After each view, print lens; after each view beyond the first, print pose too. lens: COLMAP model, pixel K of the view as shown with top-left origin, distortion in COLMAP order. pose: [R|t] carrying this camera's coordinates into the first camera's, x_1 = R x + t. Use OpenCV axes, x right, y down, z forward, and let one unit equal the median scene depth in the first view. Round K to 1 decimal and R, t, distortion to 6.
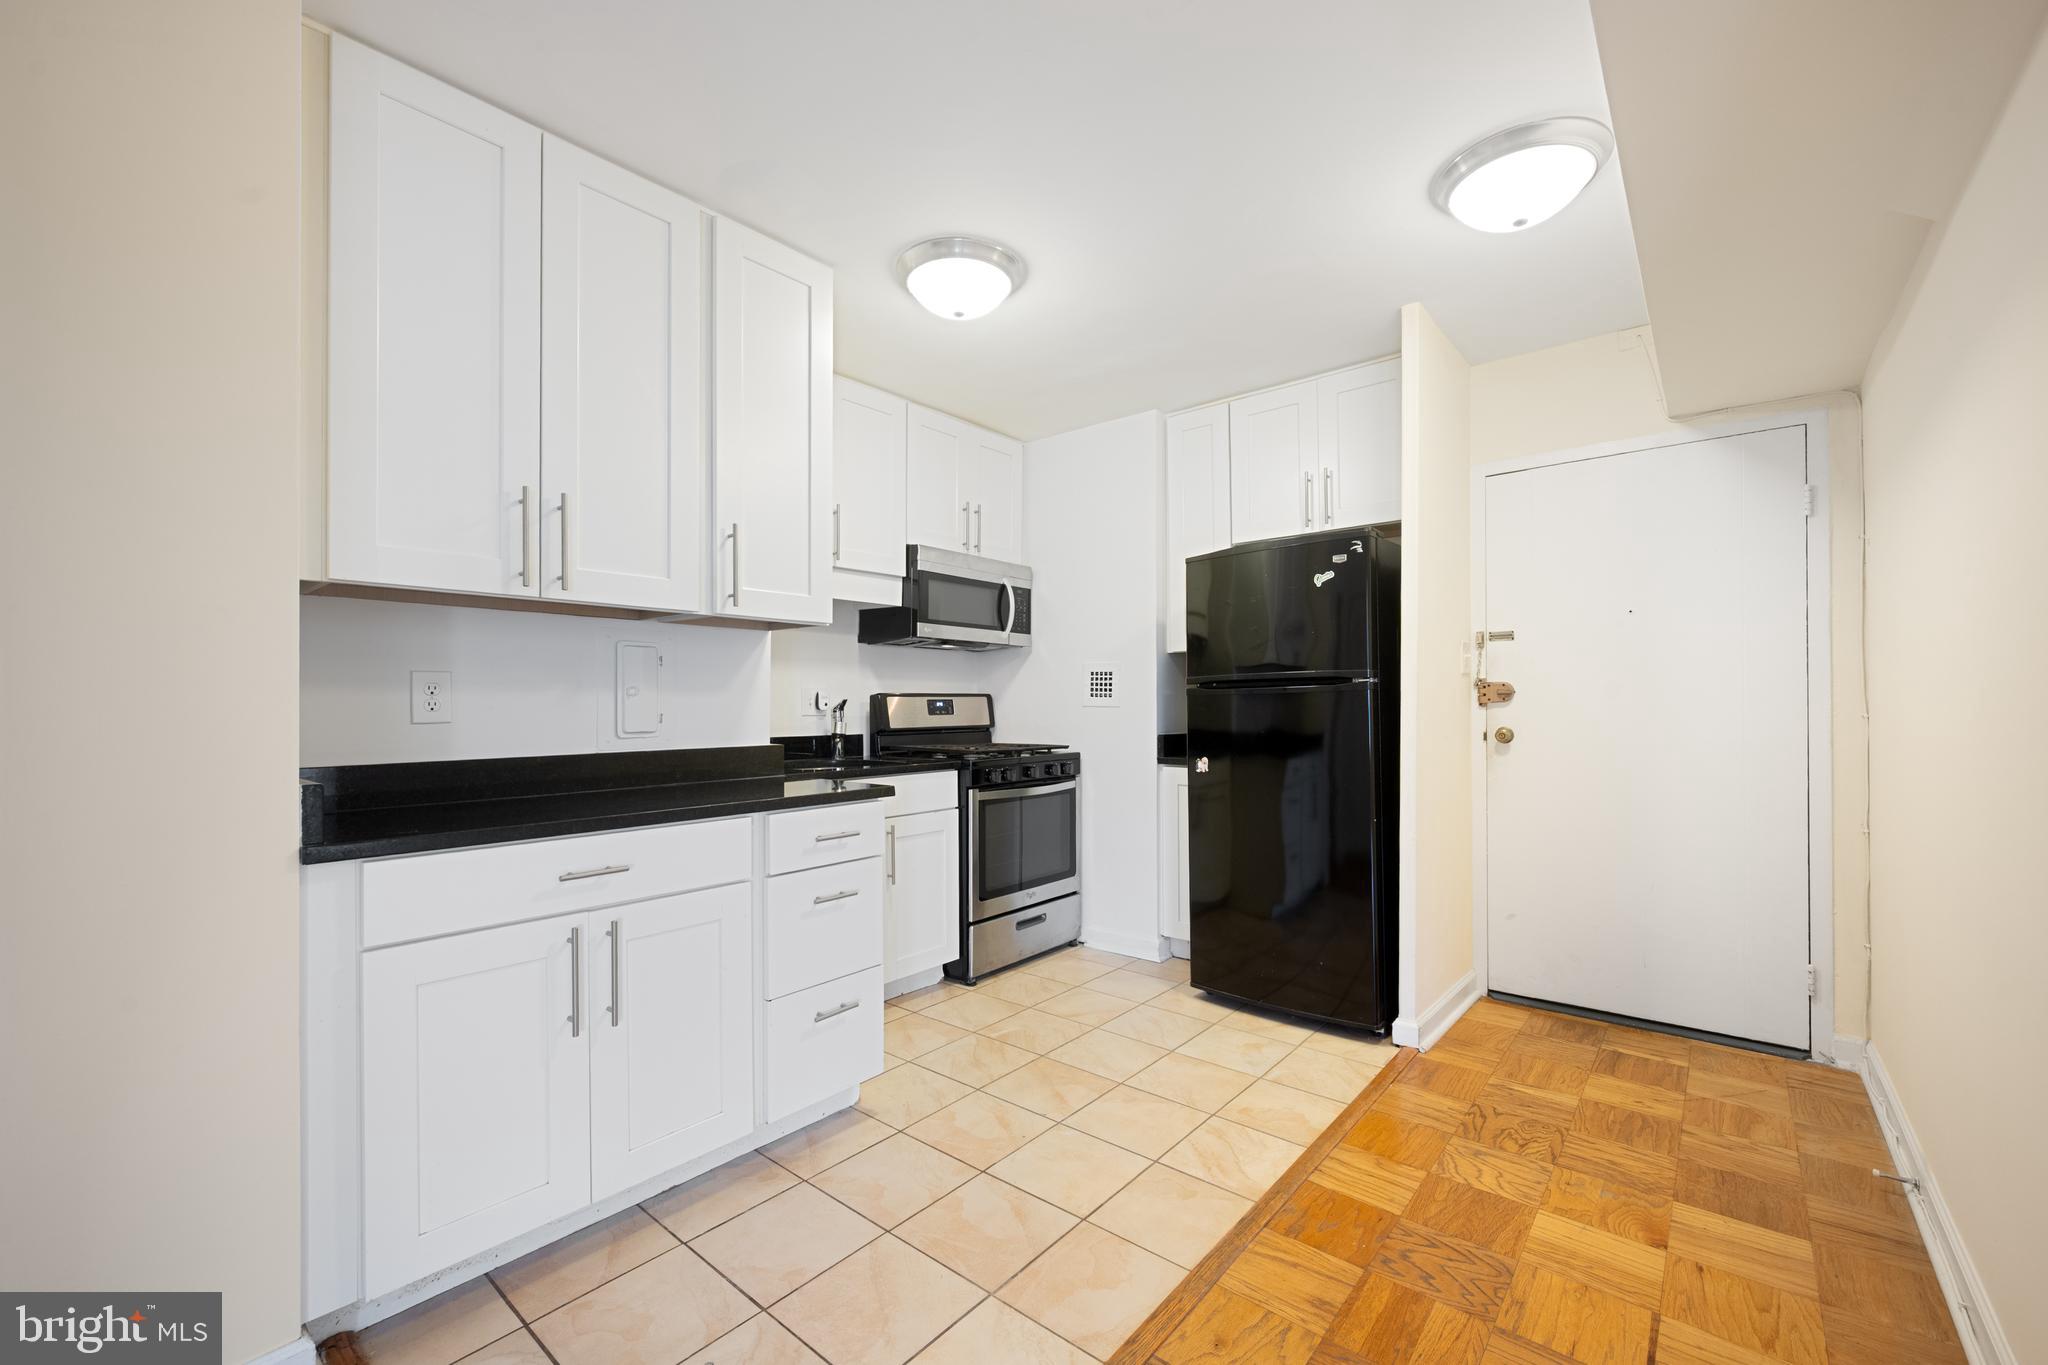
lens RADIAL K [[839.8, 0, 1027.2], [0, 839.8, 704.8], [0, 0, 1]] dist [-0.000491, -0.000484]
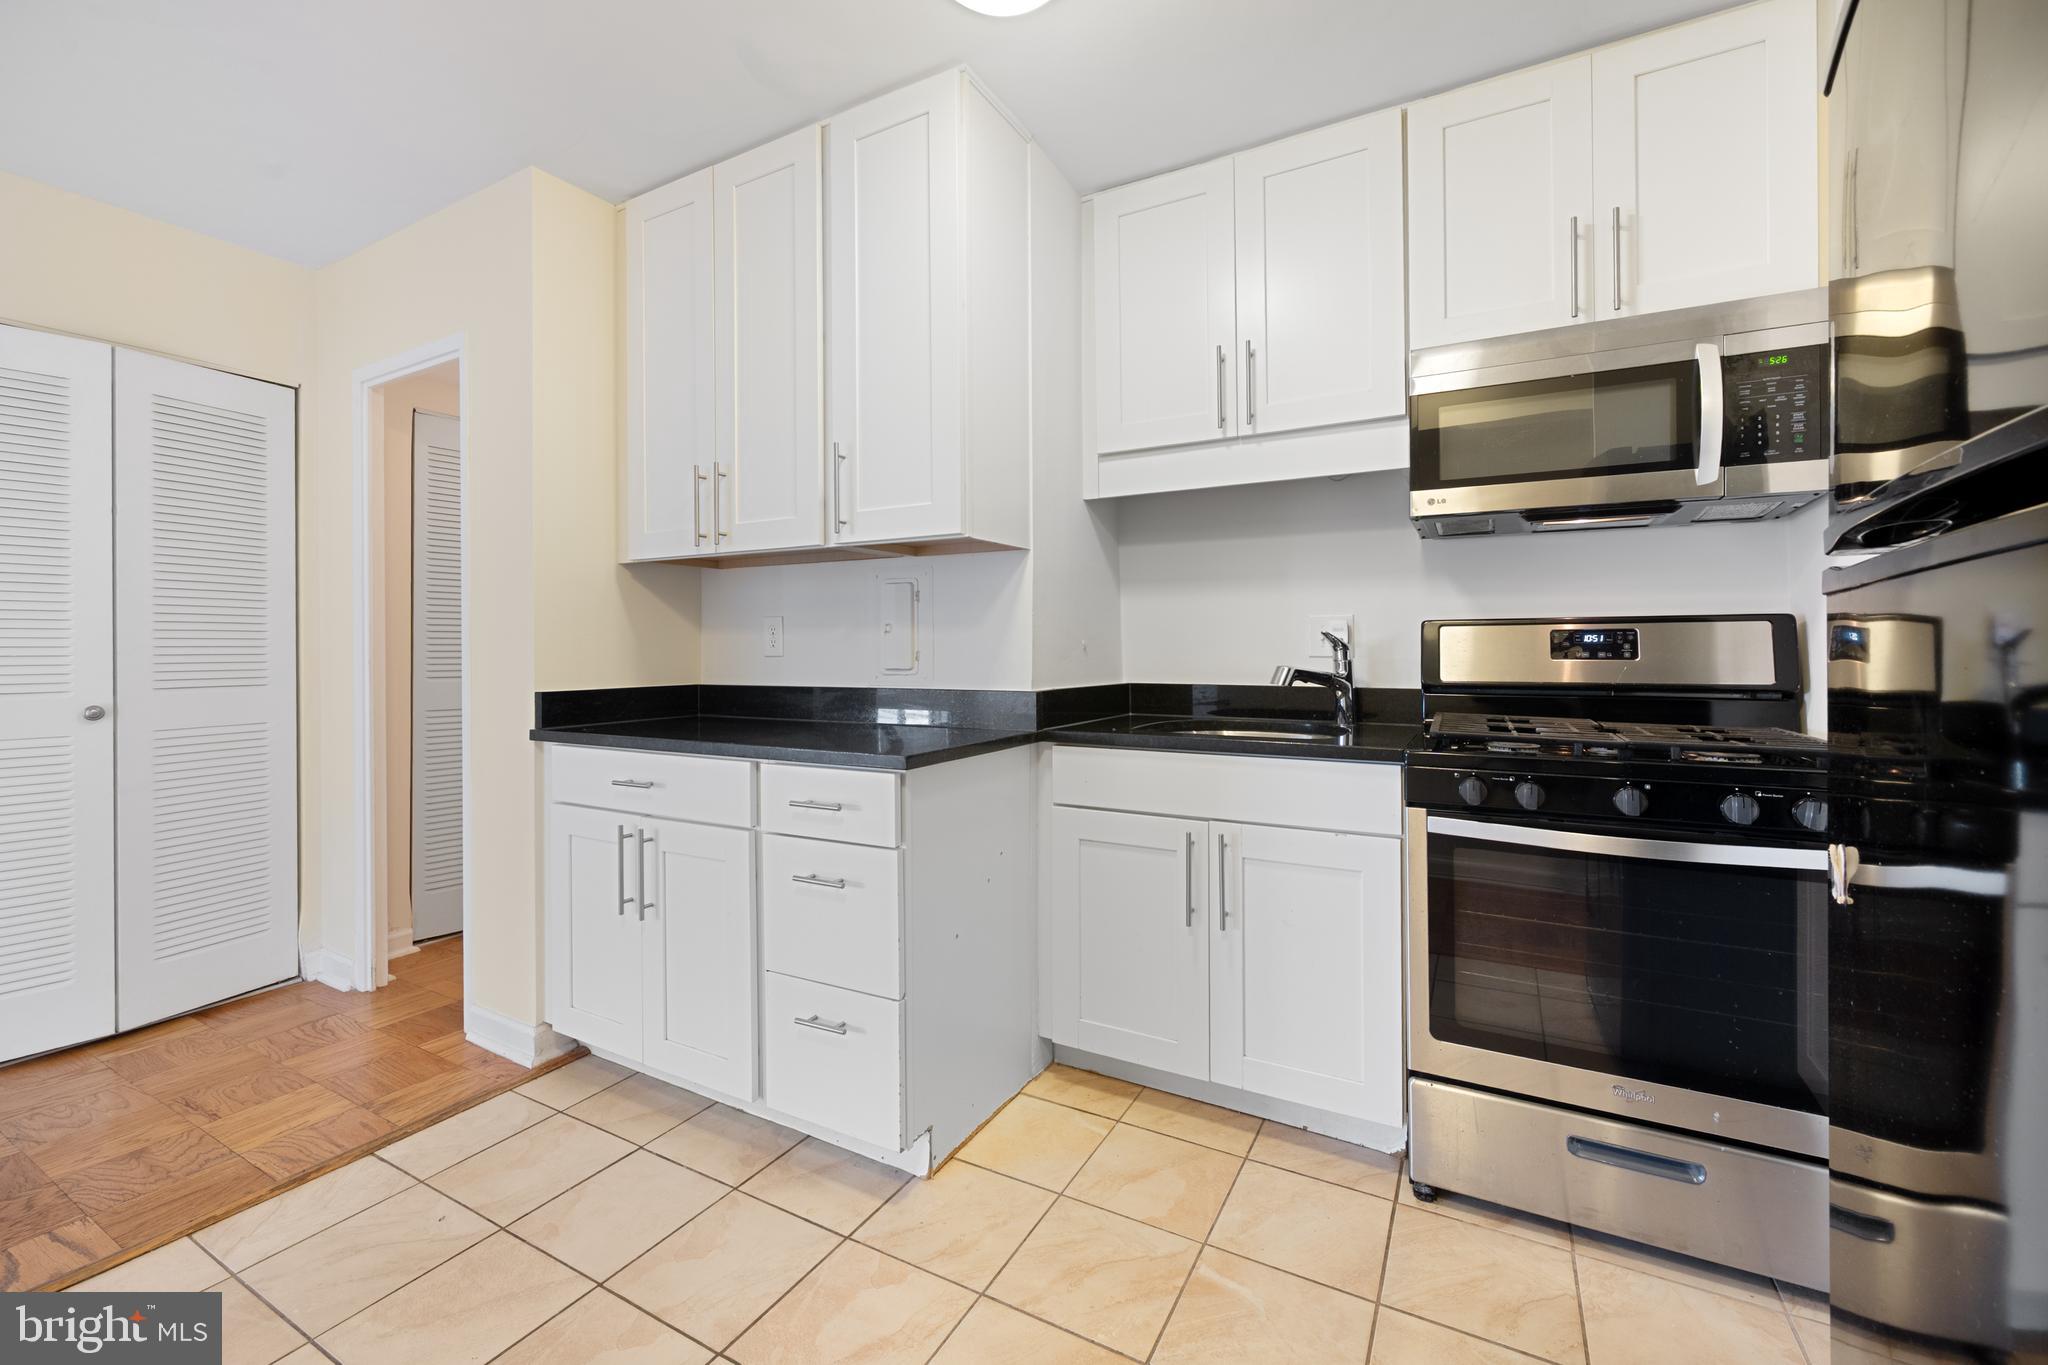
lens RADIAL K [[839.8, 0, 1025.1], [0, 839.8, 644.4], [0, 0, 1]] dist [-0.000491, -0.000484]
pose [[0.188392, -0.000259, -0.982094, 0.370824], [0.002402, 0.999997, 0.000198, 0.002284], [0.982091, -0.002397, 0.188392, 0.650933]]
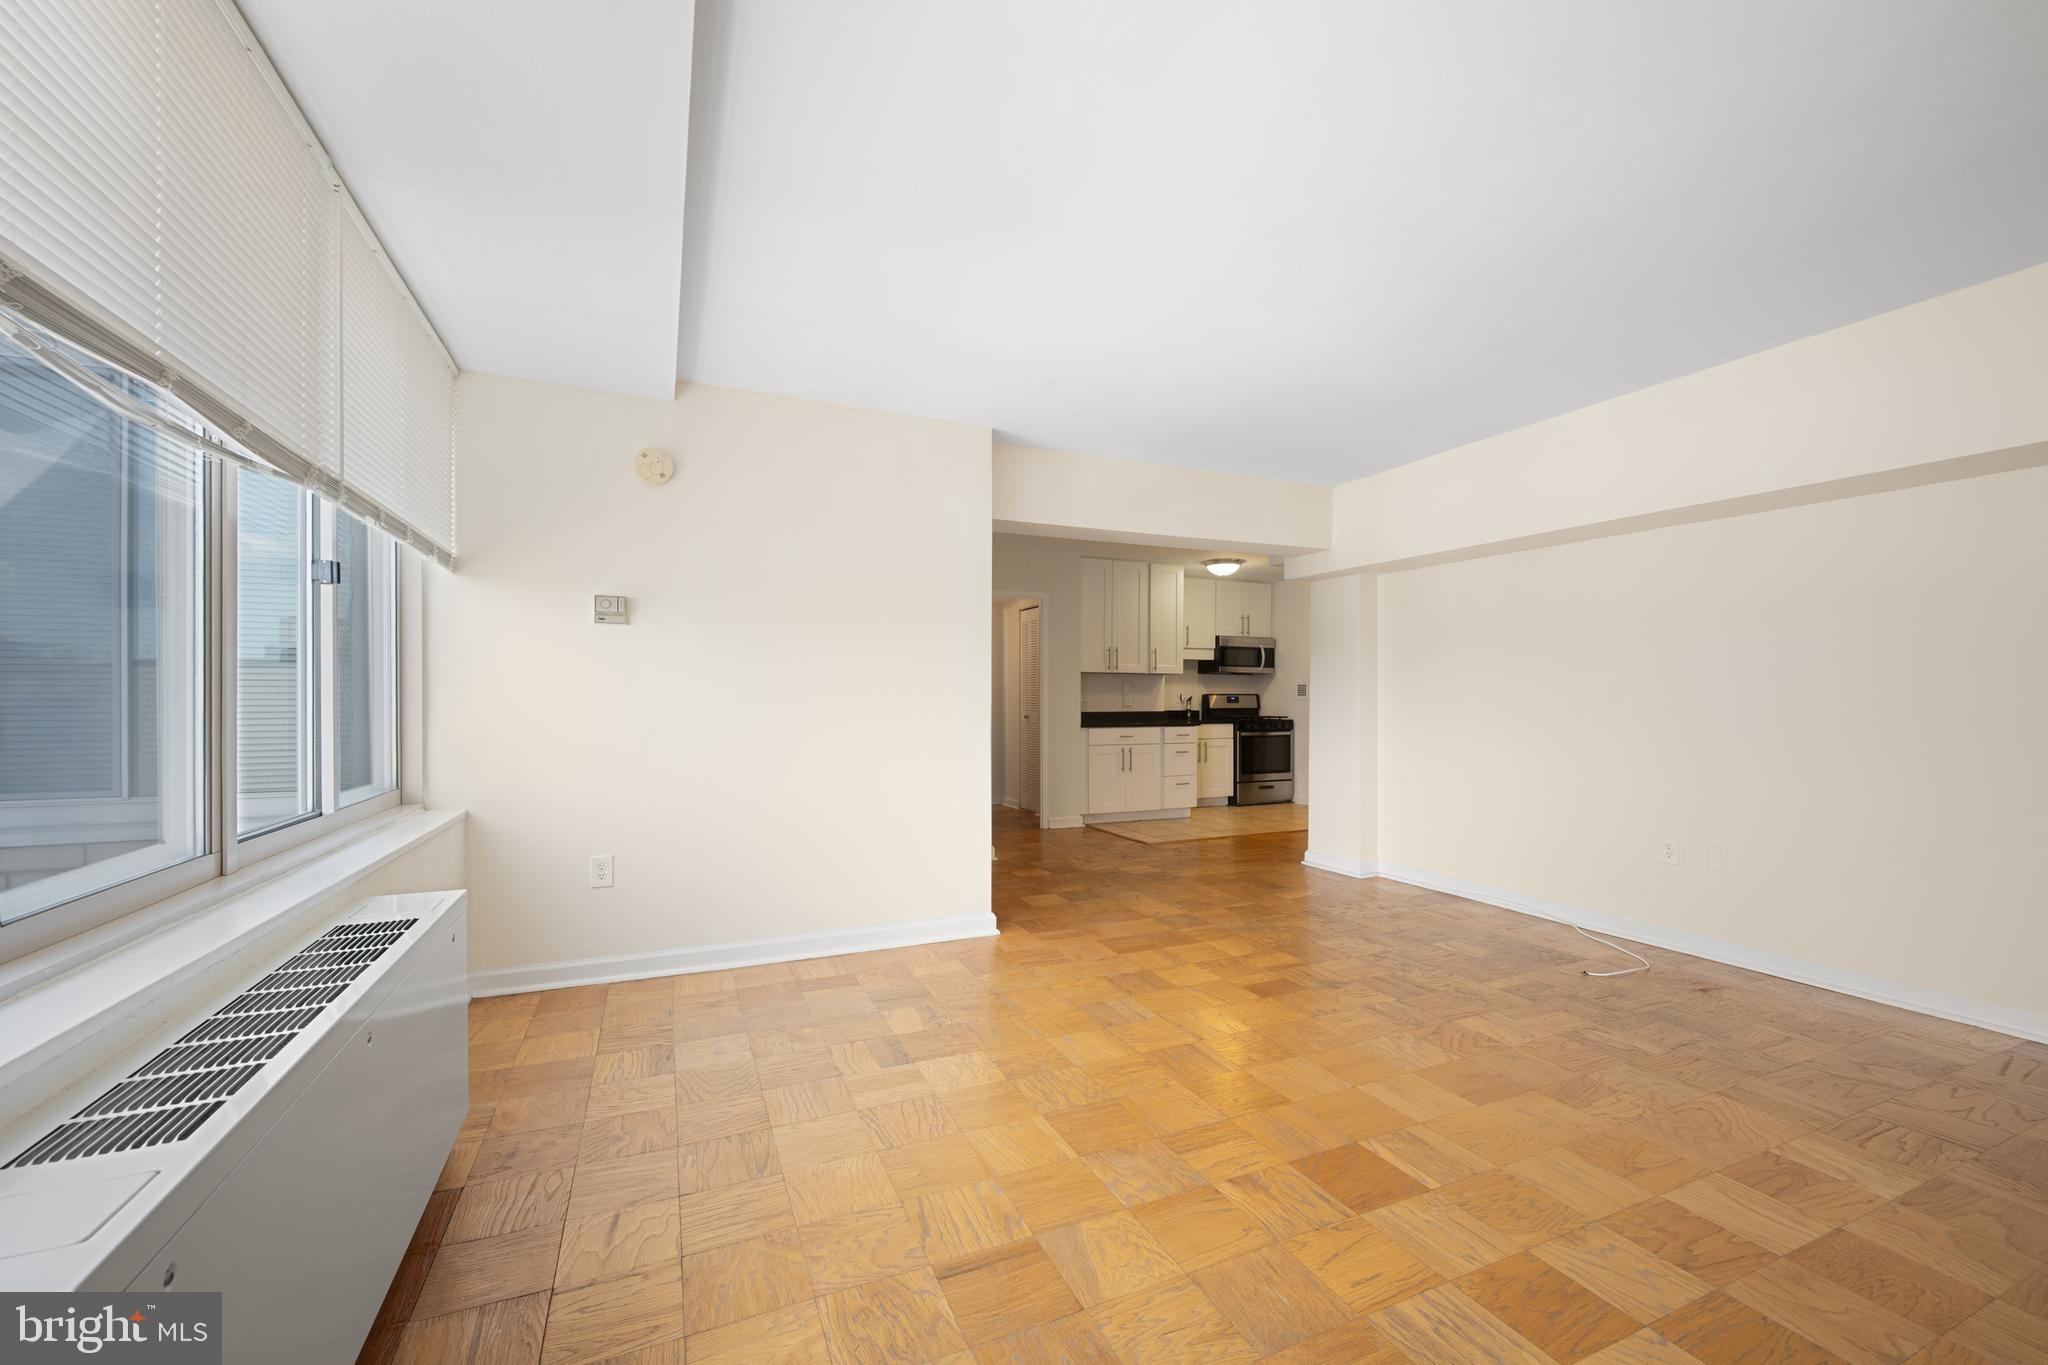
lens RADIAL K [[839.8, 0, 1018.6], [0, 839.8, 714.6], [0, 0, 1]] dist [-0.000491, -0.000484]
pose [[0.896223, 0.007423, -0.443541, 0.463289], [0.000651, 0.999837, 0.018049, 0.001817], [0.443603, -0.016465, 0.896072, -1.591939]]
